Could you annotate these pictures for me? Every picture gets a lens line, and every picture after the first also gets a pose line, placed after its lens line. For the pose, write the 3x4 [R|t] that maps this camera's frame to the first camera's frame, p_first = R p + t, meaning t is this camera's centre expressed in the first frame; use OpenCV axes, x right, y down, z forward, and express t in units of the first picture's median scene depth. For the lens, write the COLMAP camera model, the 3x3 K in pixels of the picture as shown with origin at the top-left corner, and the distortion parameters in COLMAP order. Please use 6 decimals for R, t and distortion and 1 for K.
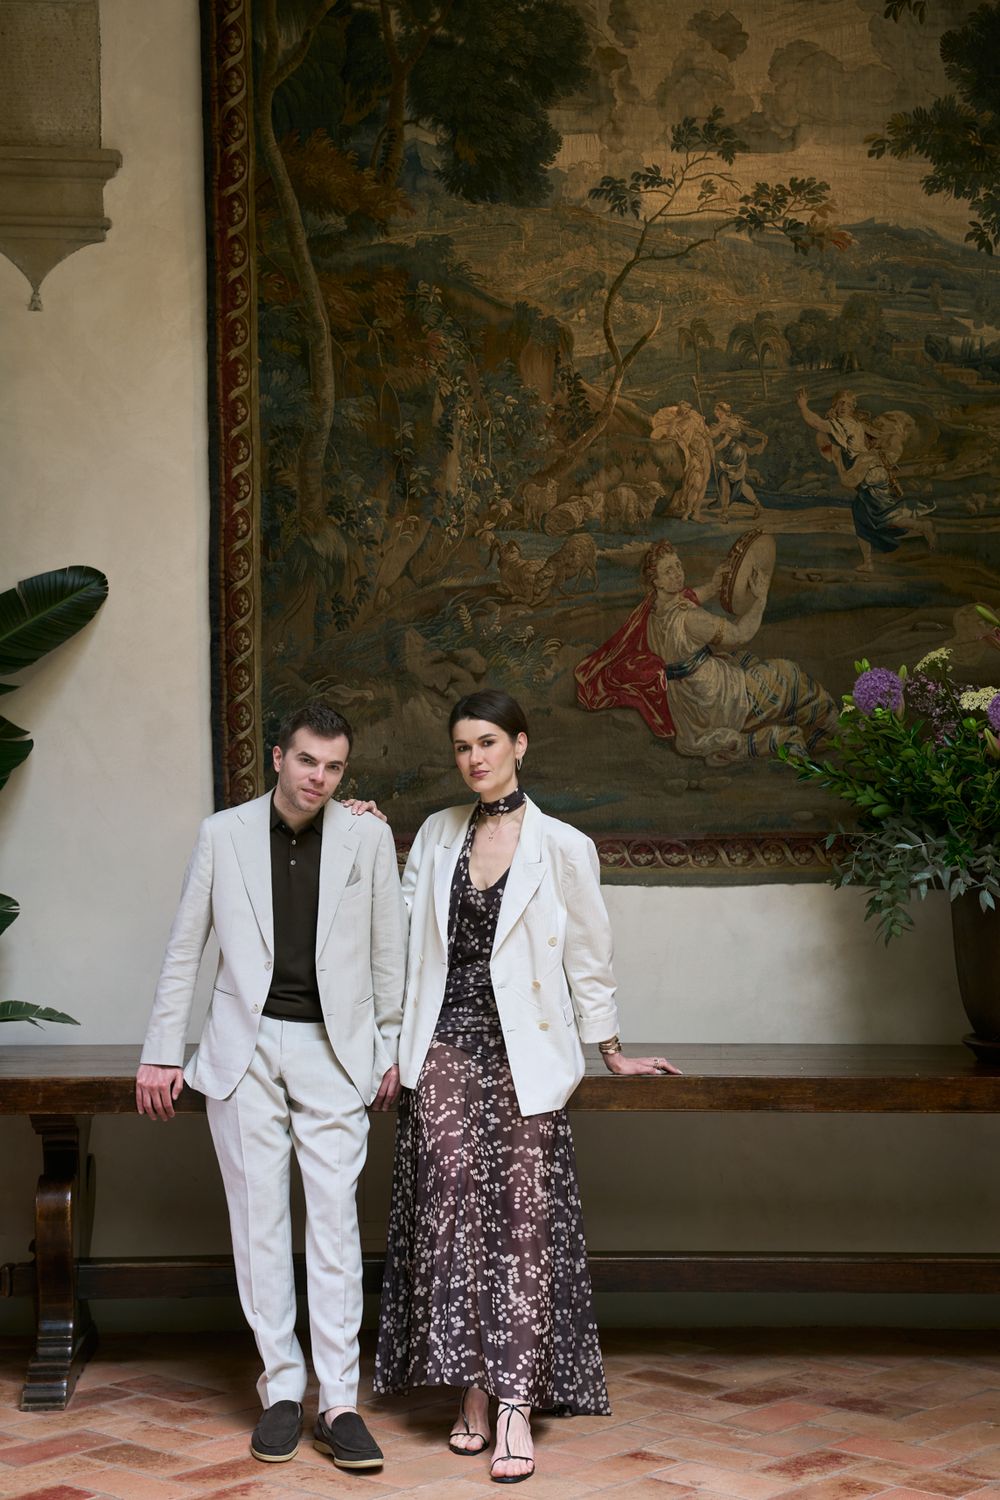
lens RADIAL K [[2515.2, 0, 507.2], [0, 2515.2, 765.6], [0, 0, 1]] dist [0.273513, 0.000000]
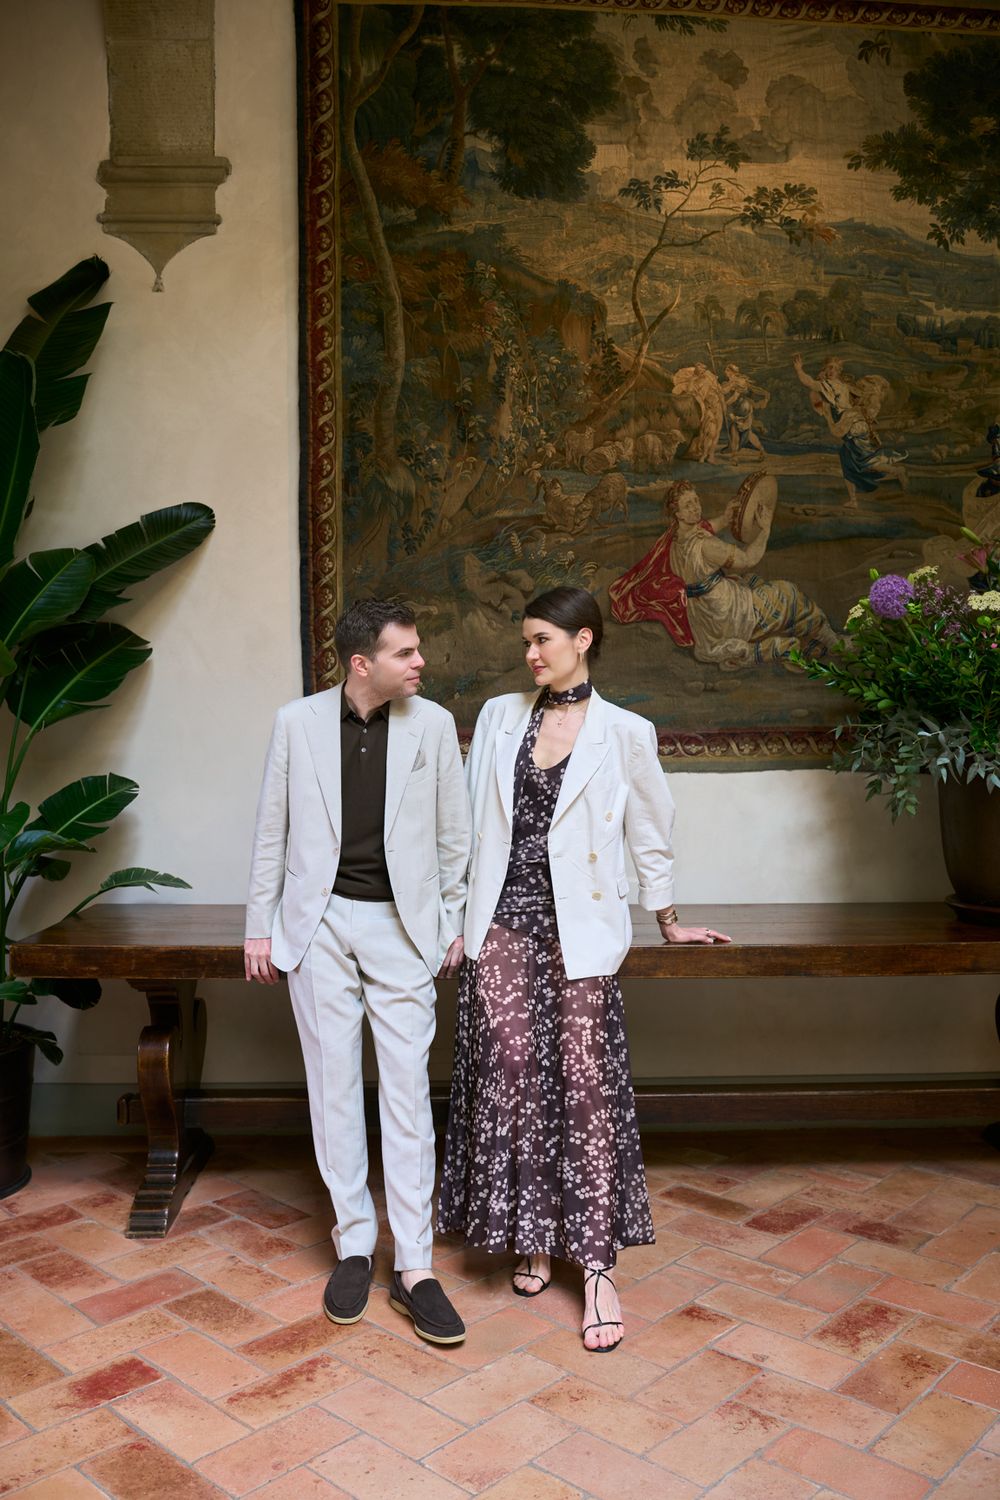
lens RADIAL K [[1187.1, 0, 495.1], [0, 1187.1, 759.6], [0, 0, 1]] dist [-0.043821, 0.032502]
pose [[0.999953, -0.000969, -0.009634, -0.021115], [0.001295, 0.999426, 0.033850, 0.023061], [0.009596, -0.033861, 0.999380, 0.443150]]
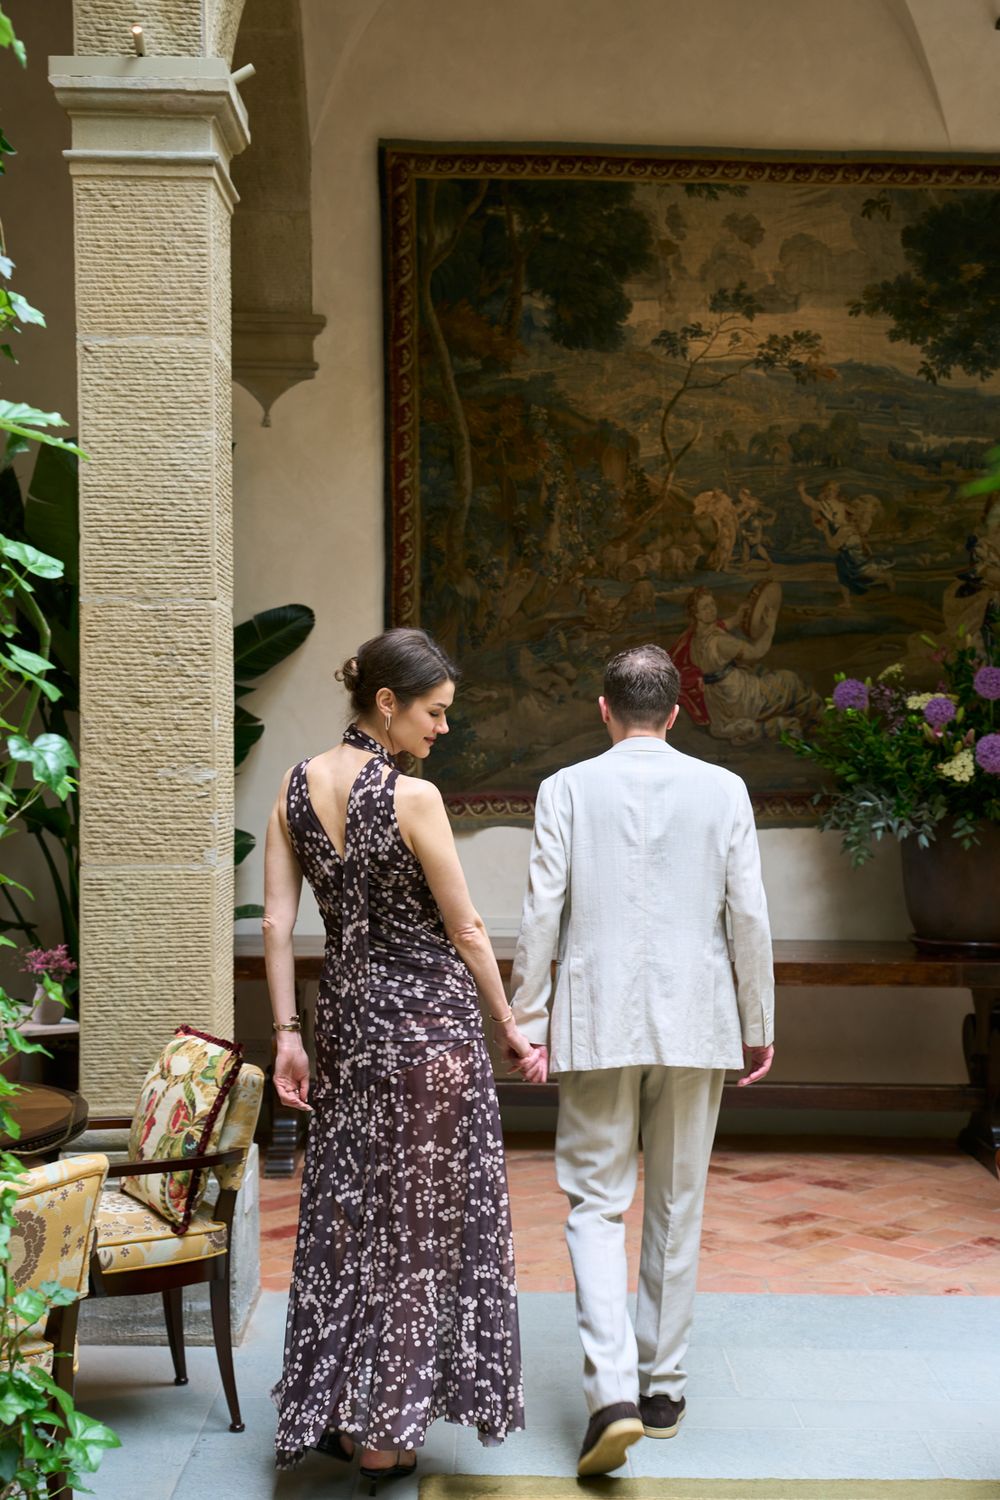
lens RADIAL K [[2057.9, 0, 516.6], [0, 2057.9, 766.6], [0, 0, 1]] dist [0.187388, 0.000000]
pose [[0.999408, 0.005669, -0.033932, -0.002487], [-0.004810, 0.999667, 0.025343, -0.016616], [0.034064, -0.025165, 0.999103, -0.167975]]
